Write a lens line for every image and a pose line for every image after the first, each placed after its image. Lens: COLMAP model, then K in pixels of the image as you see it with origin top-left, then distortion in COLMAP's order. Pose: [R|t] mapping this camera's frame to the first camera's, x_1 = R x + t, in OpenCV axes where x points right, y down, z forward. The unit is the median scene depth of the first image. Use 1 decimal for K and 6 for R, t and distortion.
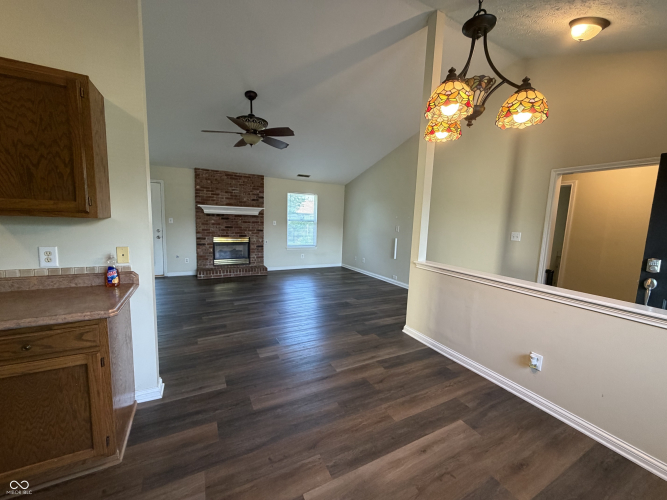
lens RADIAL K [[266.2, 0, 336.0], [0, 266.2, 250.1], [0, 0, 1]] dist [-0.001805, -0.000526]
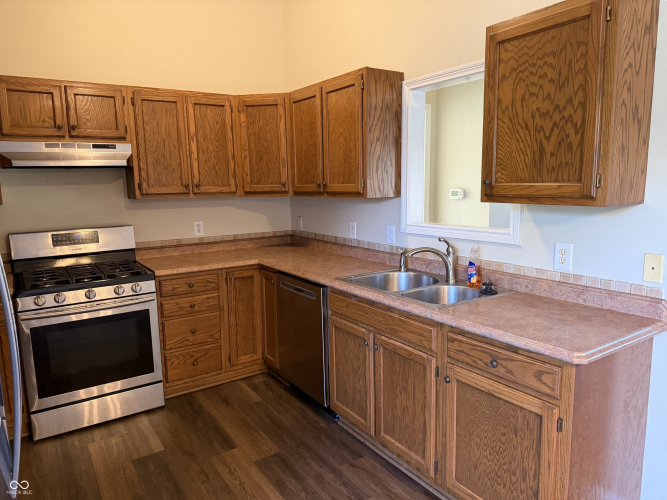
lens RADIAL K [[467.5, 0, 332.4], [0, 467.5, 251.0], [0, 0, 1]] dist [0.028633, -0.025941]
pose [[0.105709, 0.106157, -0.988715, 0.041071], [-0.093843, 0.990913, 0.096359, -0.015867], [0.989959, 0.082598, 0.114710, 0.059155]]
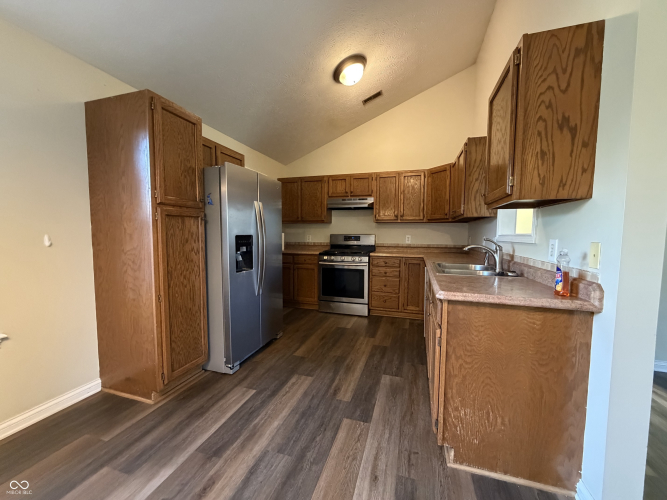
lens RADIAL K [[266.2, 0, 329.8], [0, 266.2, 251.1], [0, 0, 1]] dist [-0.001805, -0.000526]
pose [[-0.721716, -0.001205, -0.692188, 0.028872], [-0.118414, 0.985472, 0.121750, 0.001715], [0.681985, 0.169834, -0.711374, 0.310236]]
